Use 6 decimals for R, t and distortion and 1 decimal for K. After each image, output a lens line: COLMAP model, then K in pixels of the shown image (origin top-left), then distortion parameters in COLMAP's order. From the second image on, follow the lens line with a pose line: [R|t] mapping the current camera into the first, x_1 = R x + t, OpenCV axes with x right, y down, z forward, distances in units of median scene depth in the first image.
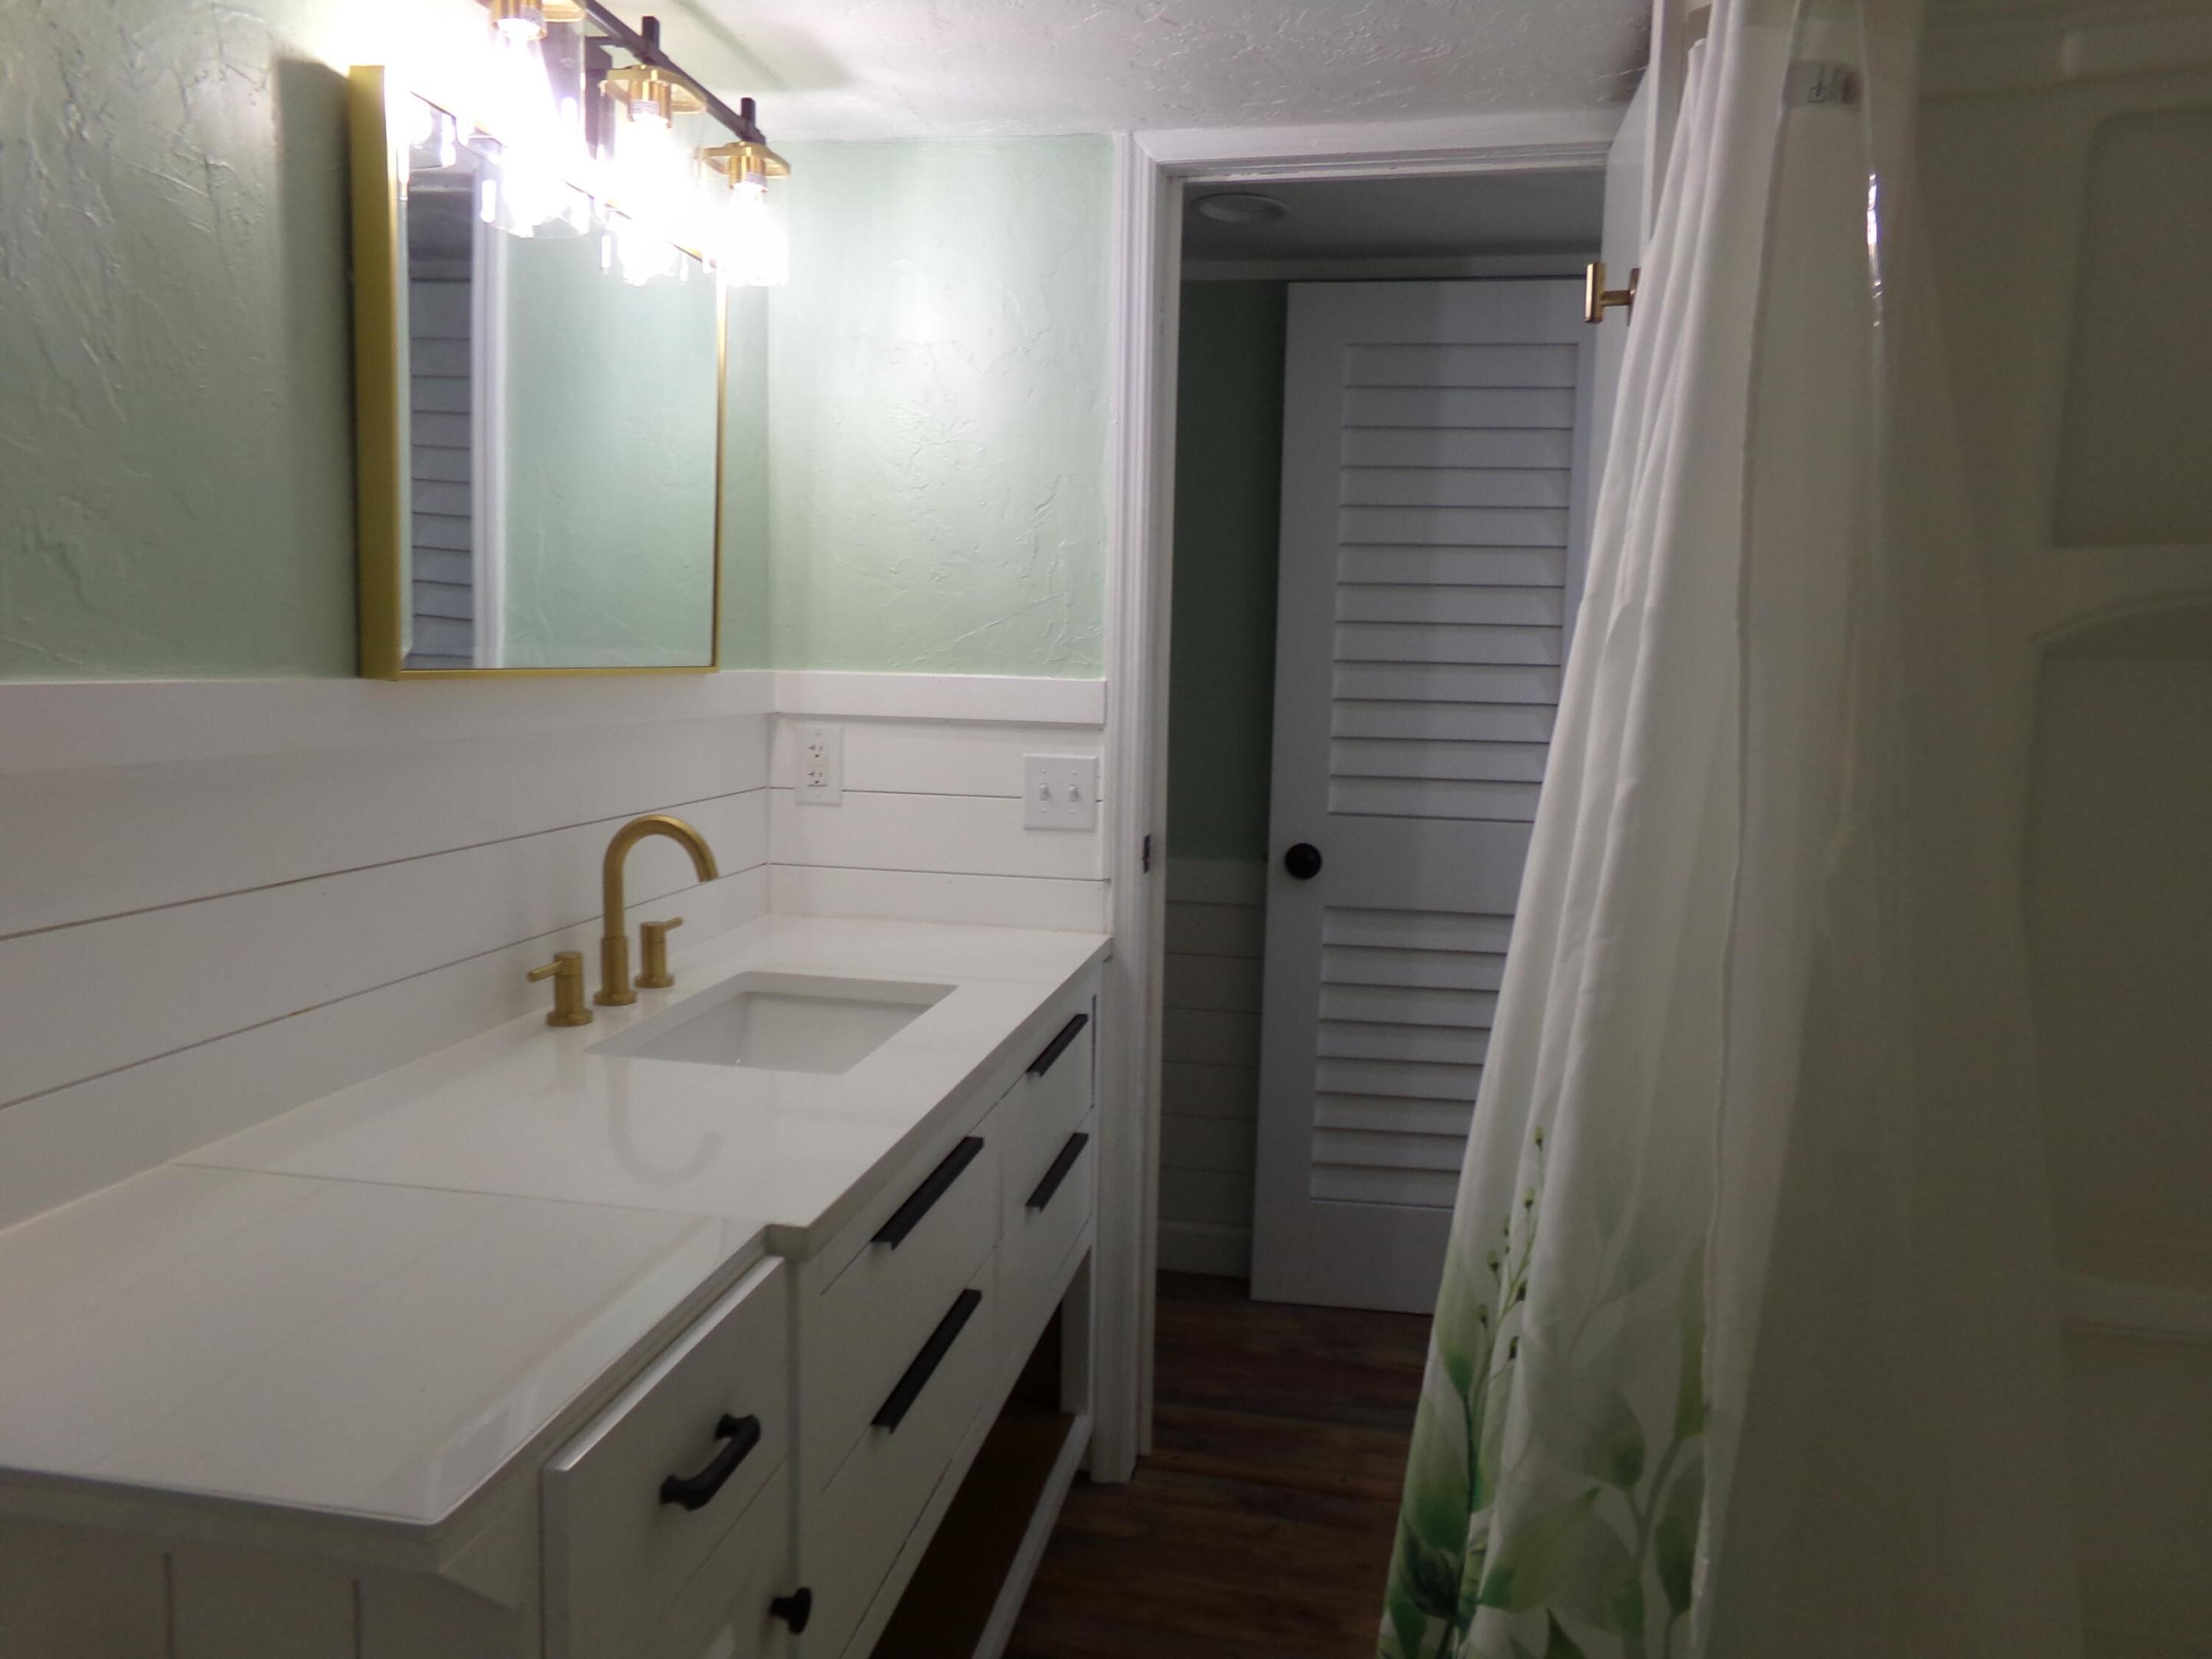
lens RADIAL K [[1526.9, 0, 1093.1], [0, 1526.9, 825.4], [0, 0, 1]] dist [-0.055606, 0.094288]
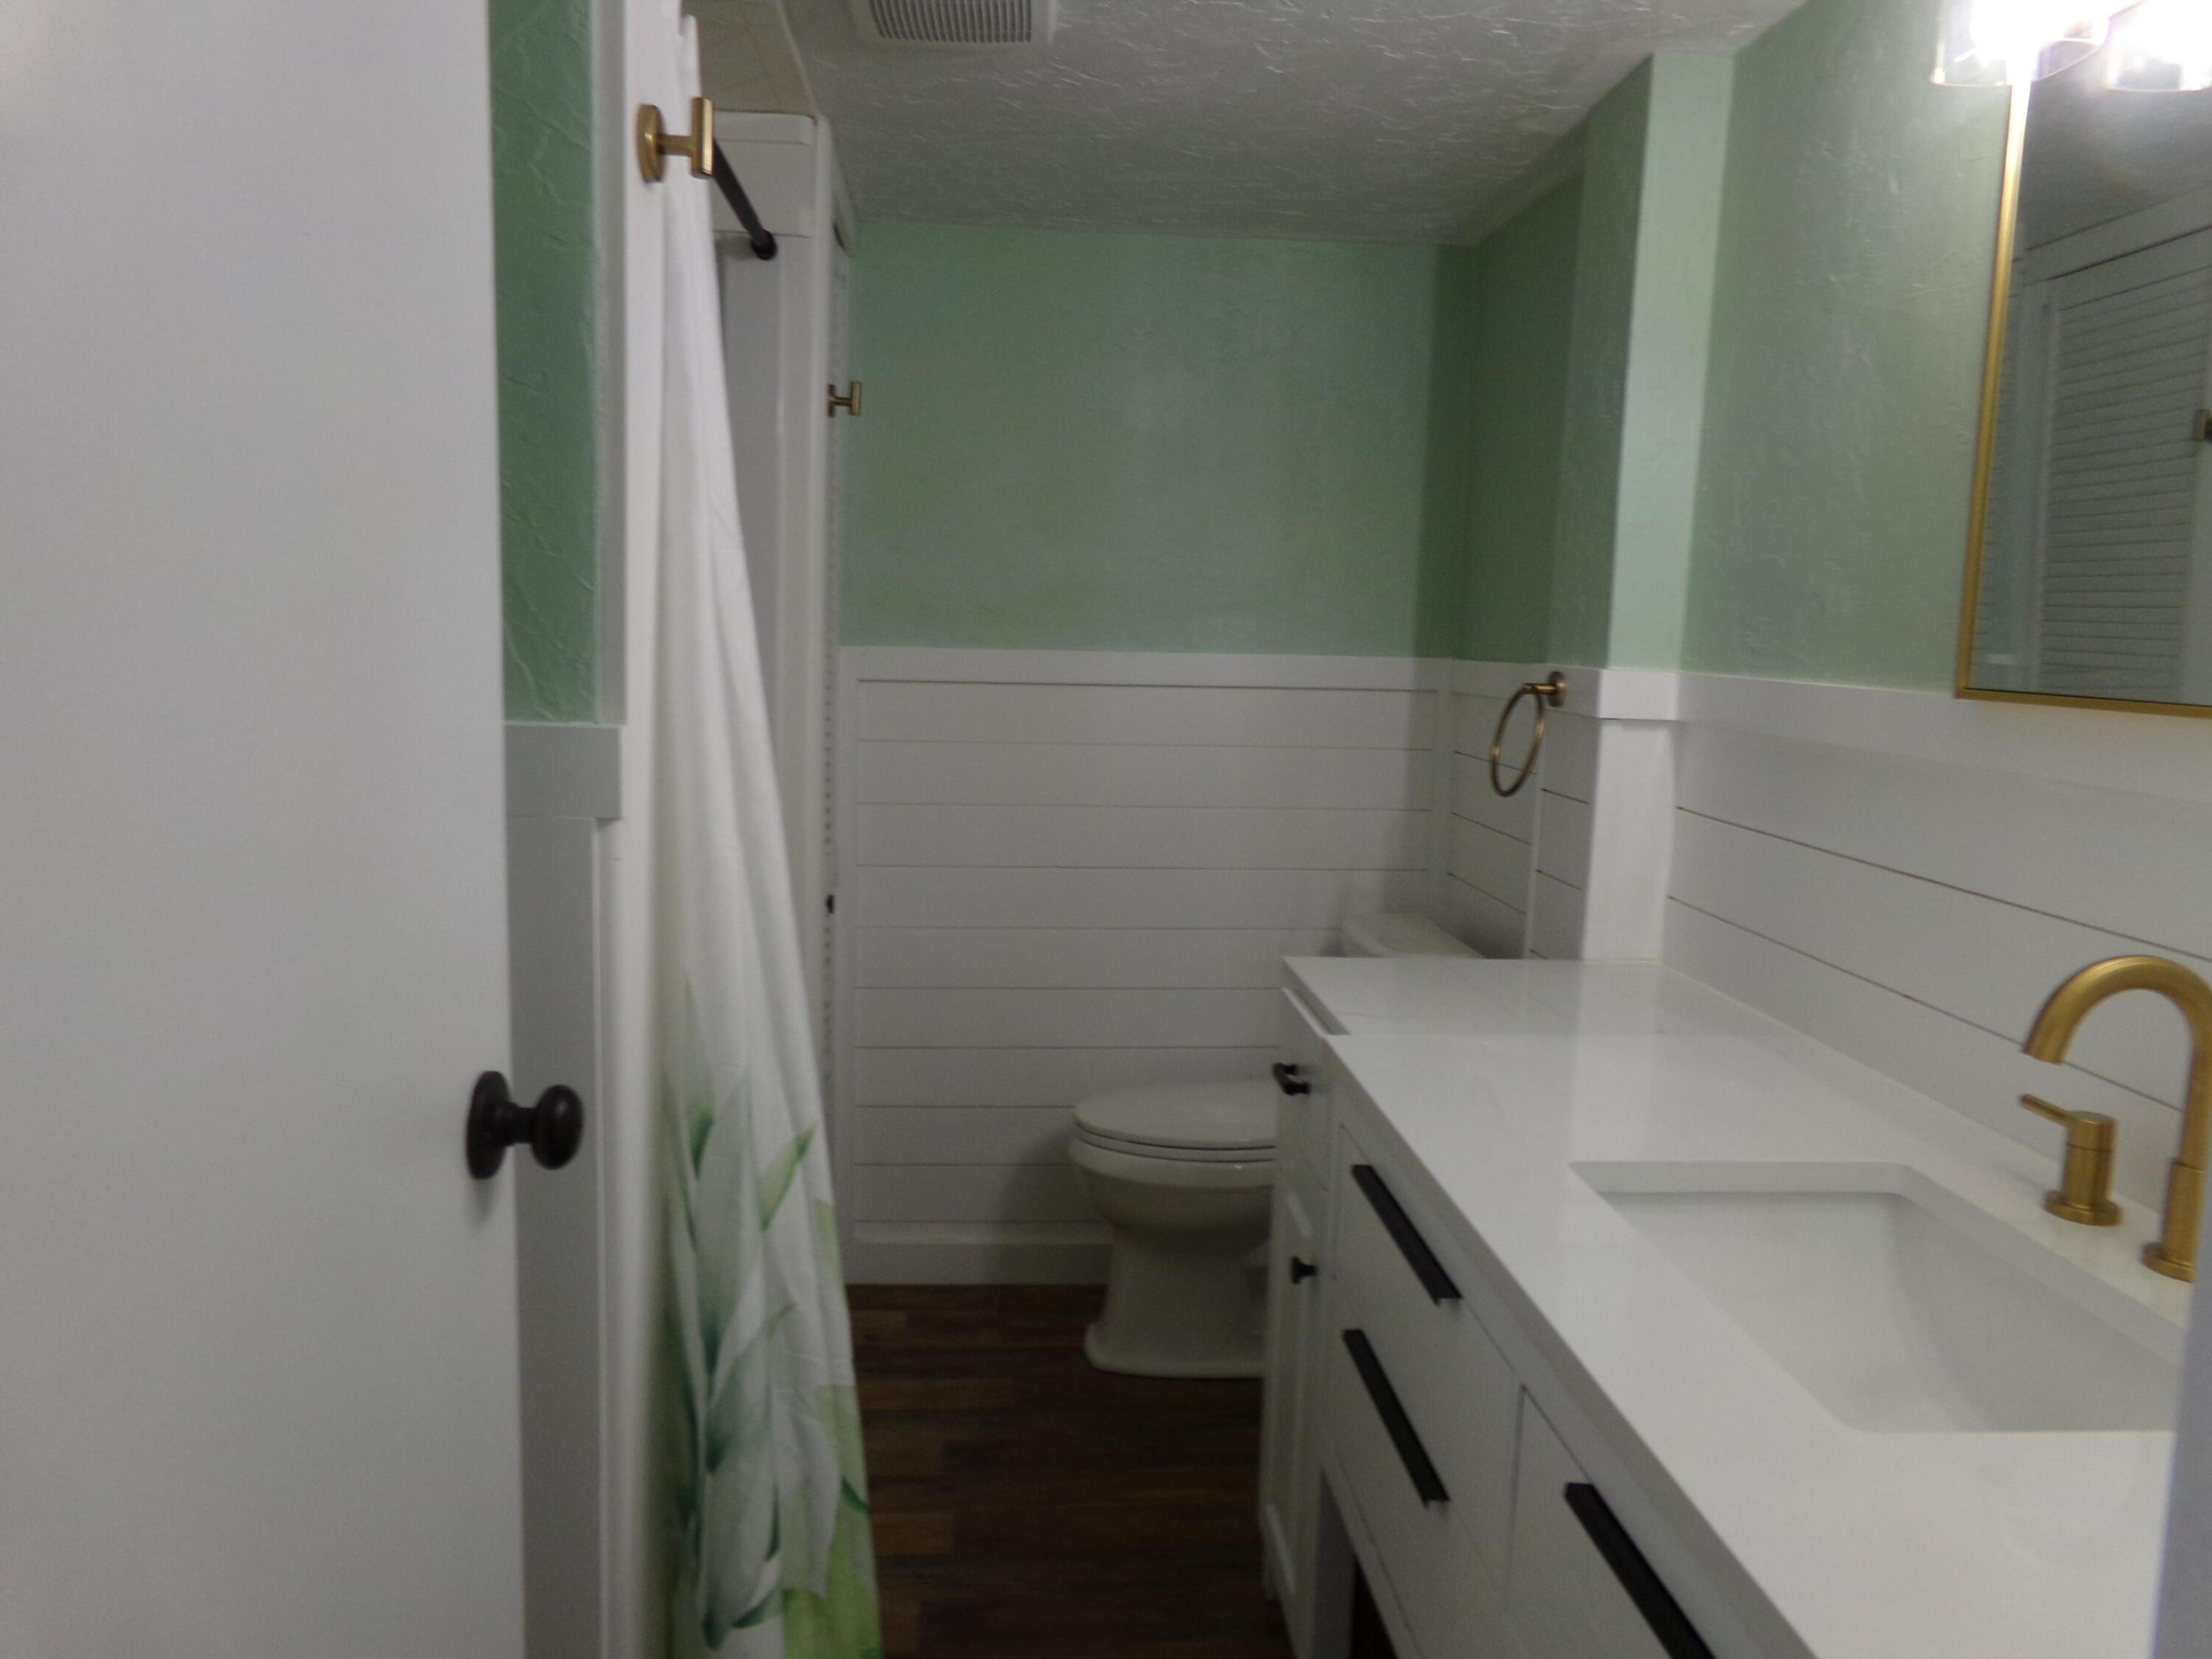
lens RADIAL K [[1526.9, 0, 1093.1], [0, 1526.9, 825.4], [0, 0, 1]] dist [-0.055606, 0.094288]
pose [[-0.964969, -0.010372, -0.262159, 0.383120], [-0.076208, 0.967218, 0.242244, -0.249011], [0.251053, 0.253737, -0.934125, 2.104373]]
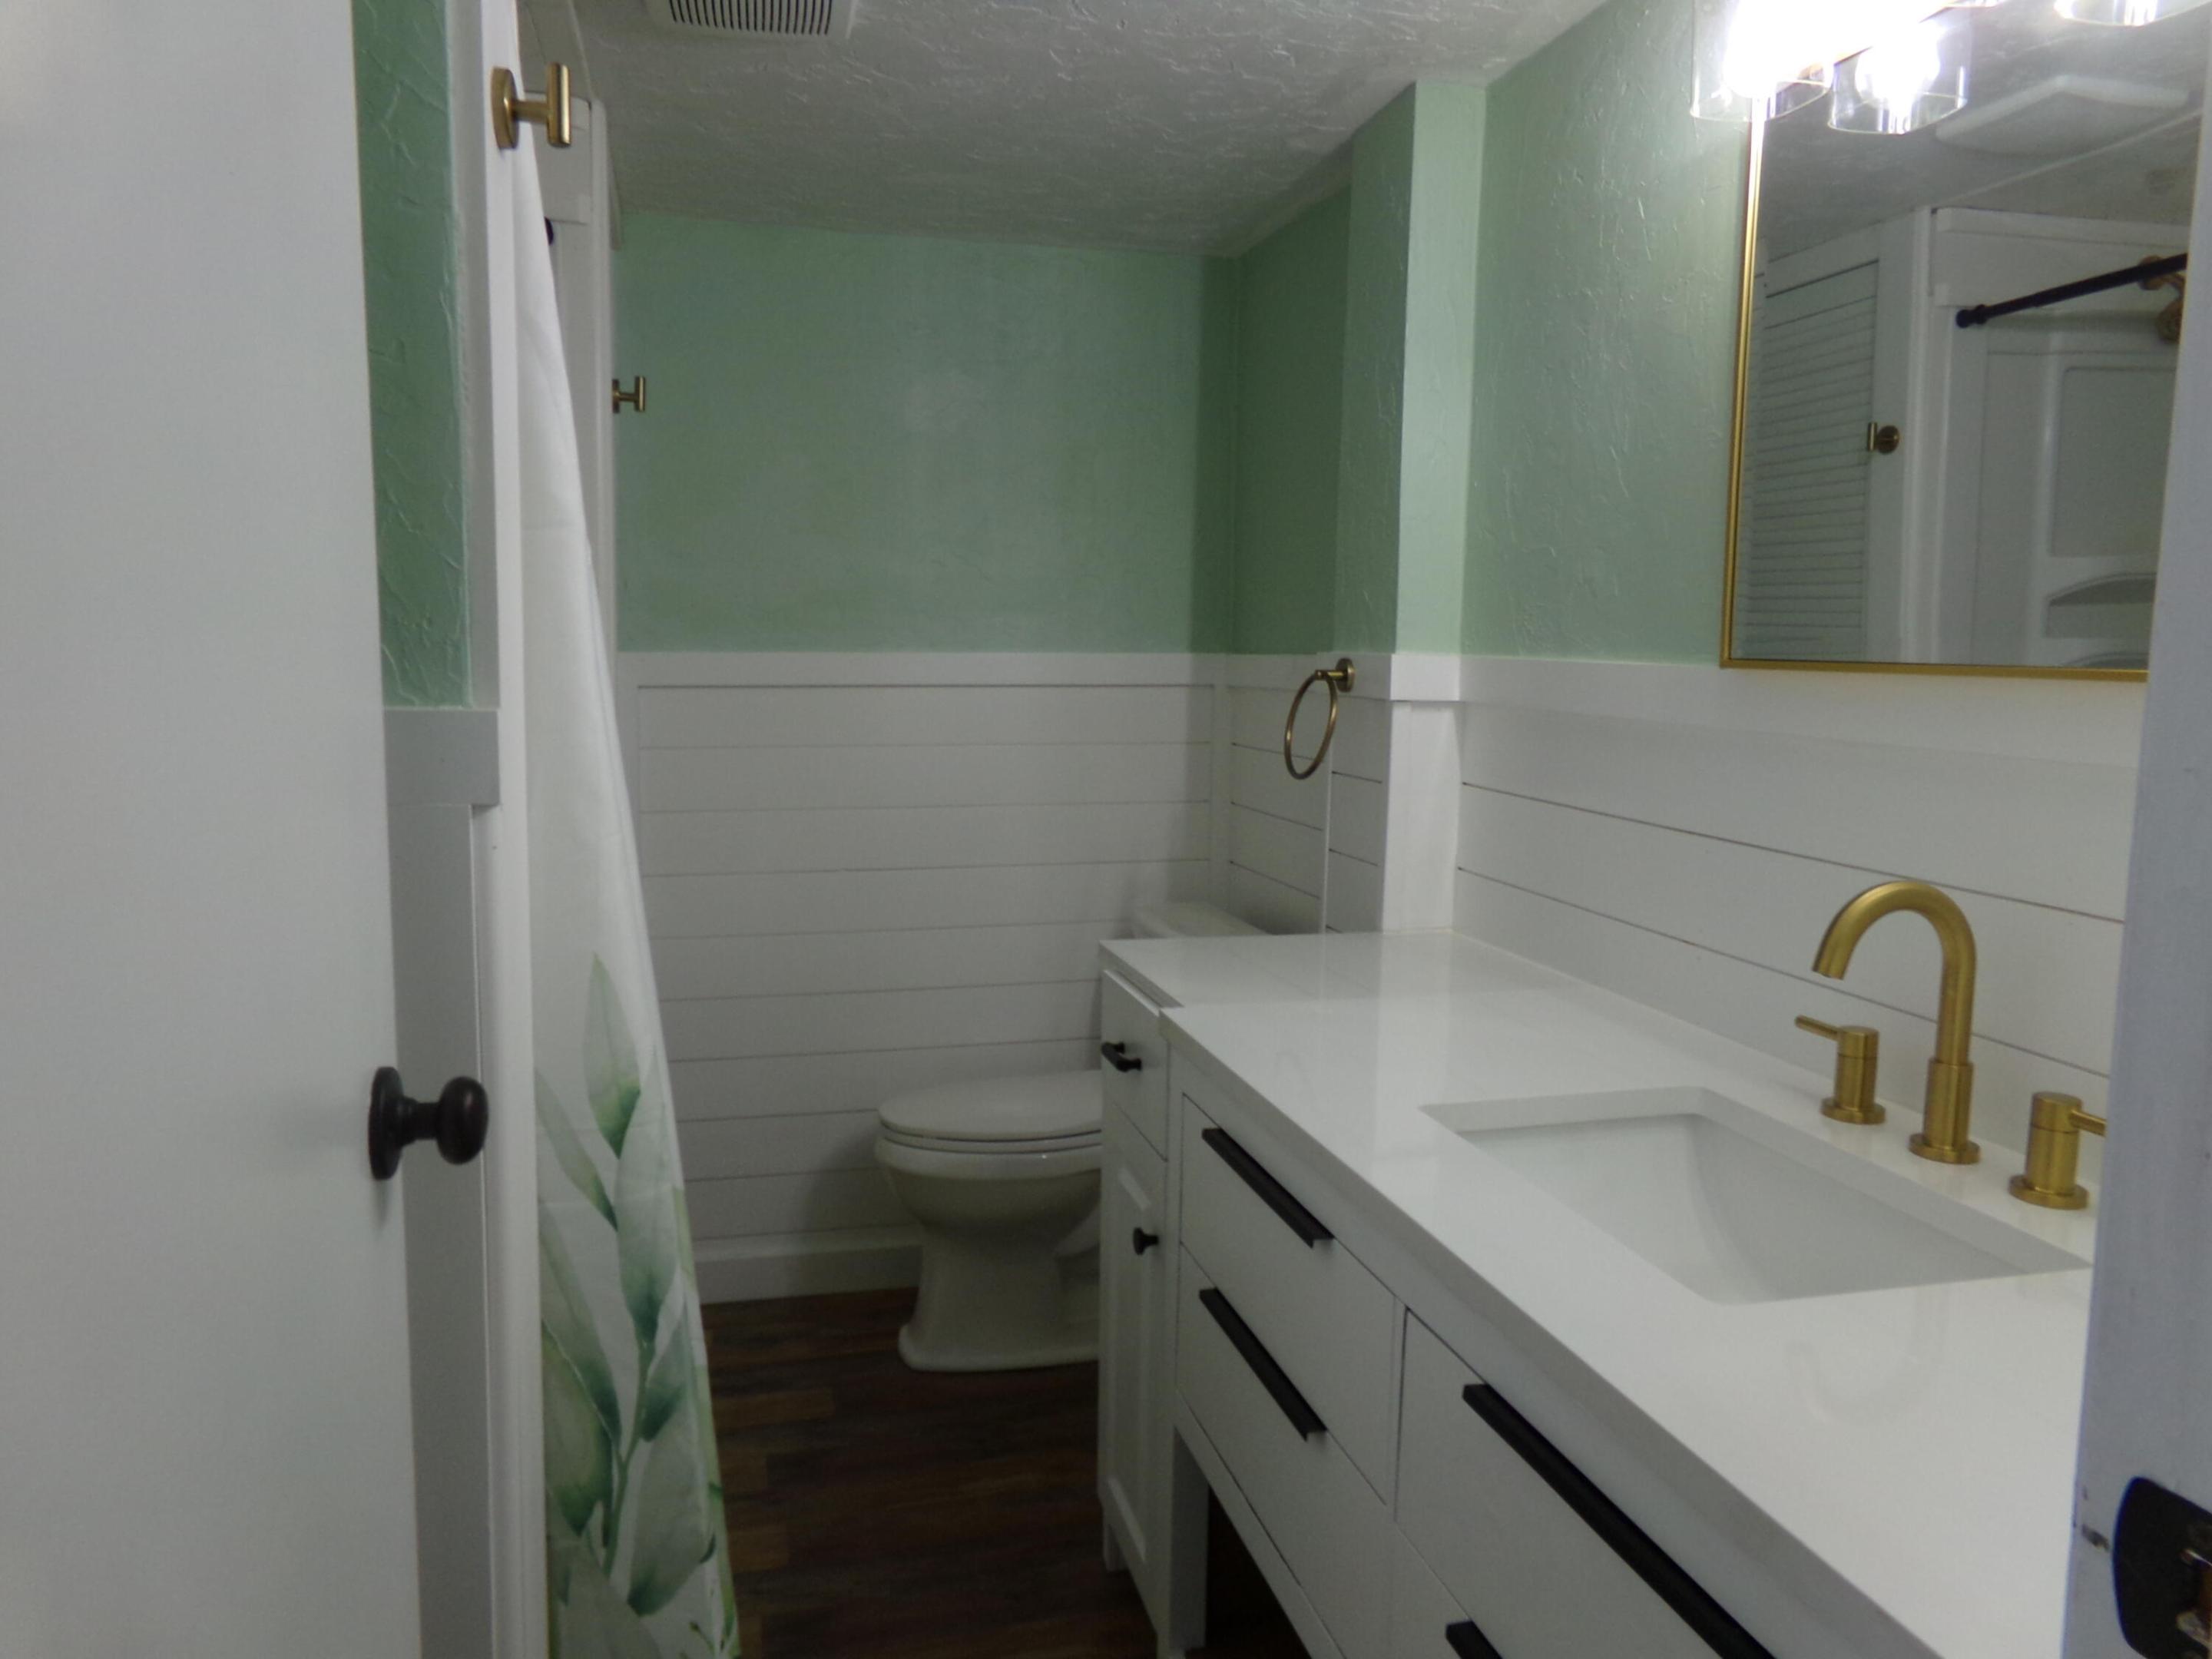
lens RADIAL K [[1526.9, 0, 1093.1], [0, 1526.9, 825.4], [0, 0, 1]] dist [-0.055606, 0.094288]
pose [[-0.903967, 0.019693, -0.427148, 0.479568], [-0.082172, 0.972320, 0.218727, -0.220185], [0.419632, 0.232821, -0.877327, 2.099840]]
